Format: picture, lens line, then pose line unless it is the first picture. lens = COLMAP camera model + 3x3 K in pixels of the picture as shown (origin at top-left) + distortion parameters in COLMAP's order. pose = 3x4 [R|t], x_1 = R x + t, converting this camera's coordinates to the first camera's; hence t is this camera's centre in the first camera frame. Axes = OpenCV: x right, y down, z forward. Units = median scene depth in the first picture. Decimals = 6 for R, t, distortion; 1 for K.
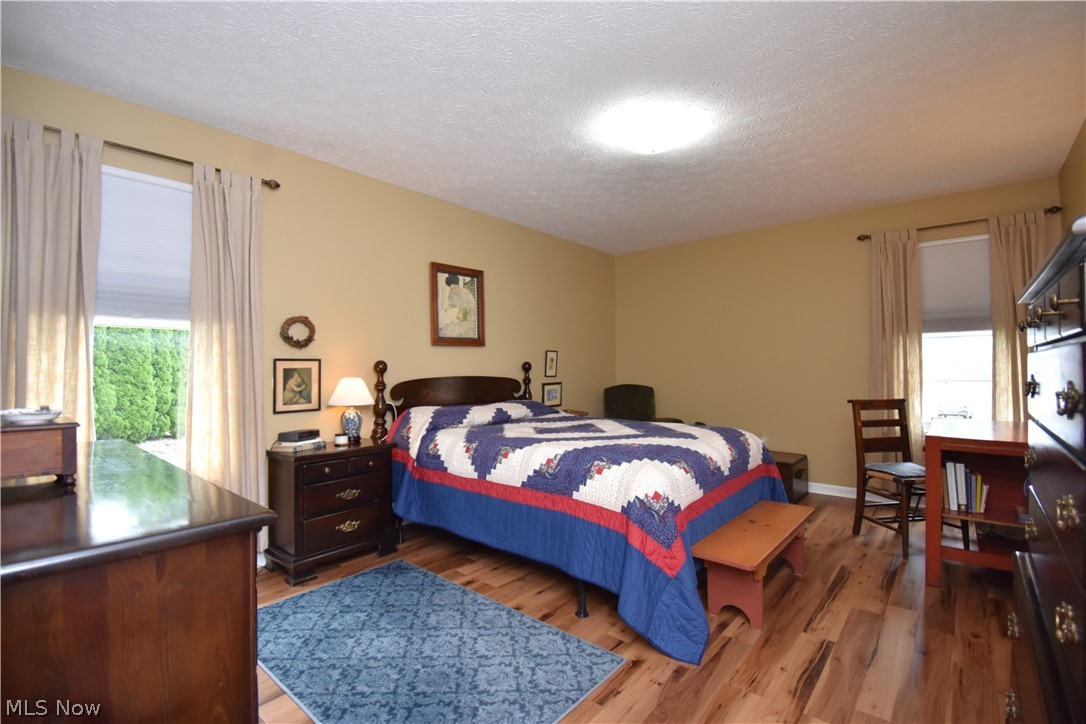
lens RADIAL K [[488.0, 0, 547.8], [0, 488.0, 360.5], [0, 0, 1]] dist [-0.004532, -0.000494]
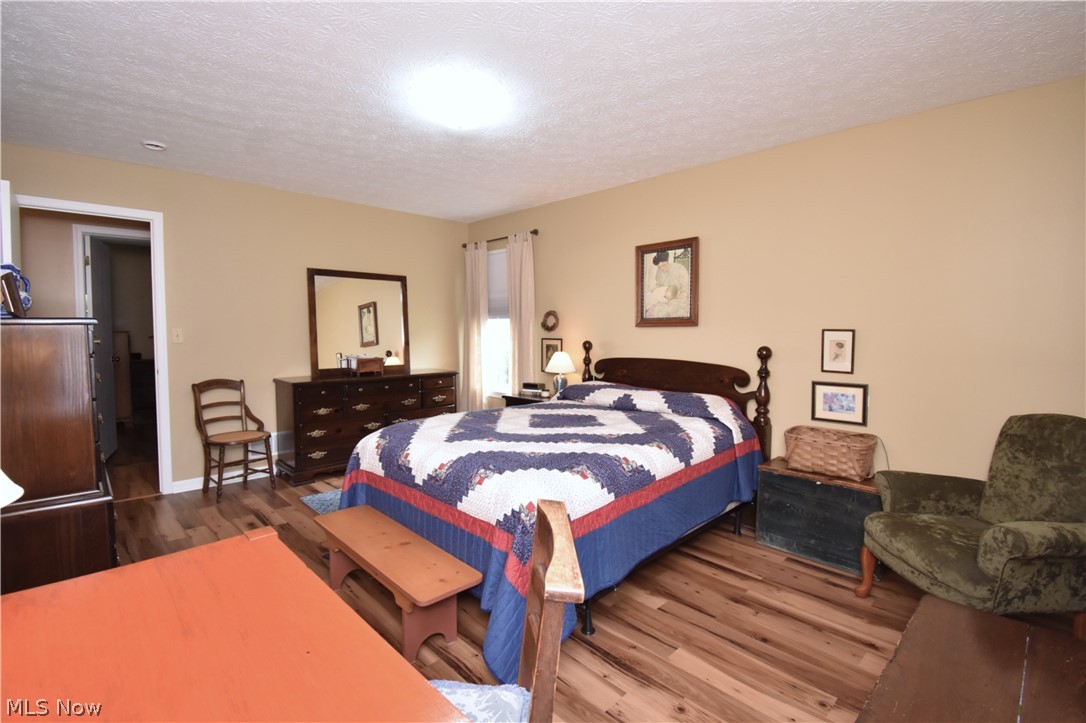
lens RADIAL K [[488.0, 0, 539.1], [0, 488.0, 358.4], [0, 0, 1]] dist [-0.004532, -0.000494]
pose [[-0.107796, 0.075641, -0.991291, 0.901714], [0.014660, 0.997114, 0.074491, -0.048623], [0.994065, -0.006503, -0.108594, 0.983924]]
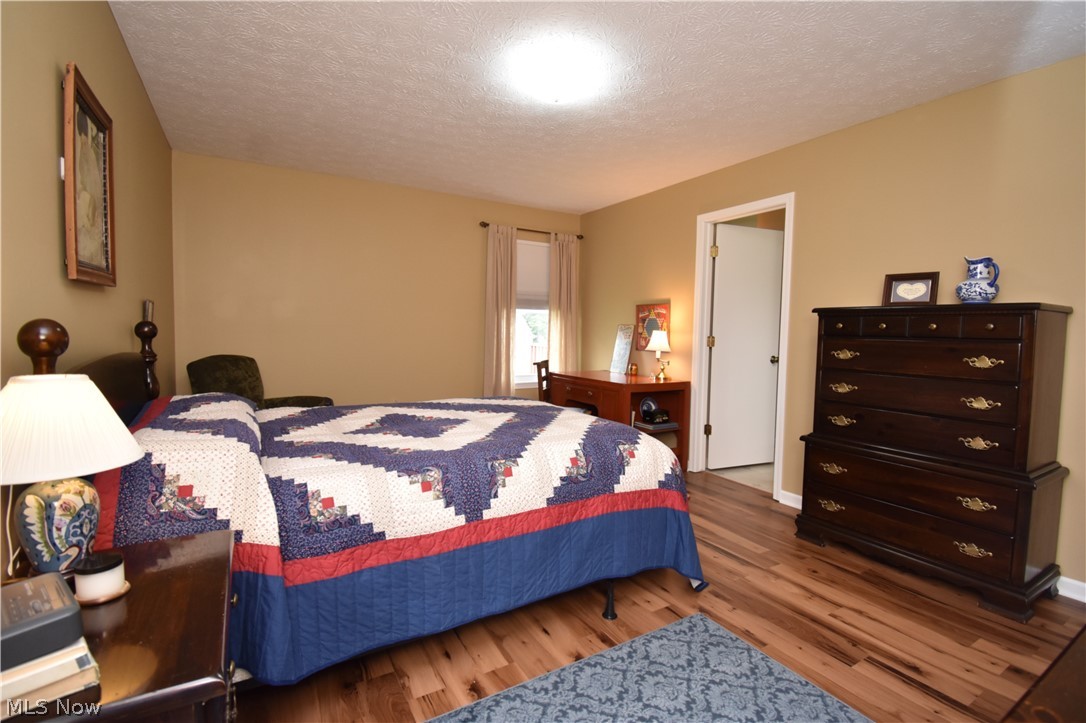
lens RADIAL K [[488.0, 0, 553.1], [0, 488.0, 356.9], [0, 0, 1]] dist [-0.004532, -0.000494]
pose [[0.317711, -0.041801, 0.947266, -0.528183], [-0.035922, 0.997780, 0.056079, -0.005121], [-0.947507, -0.051844, 0.315504, 0.550836]]
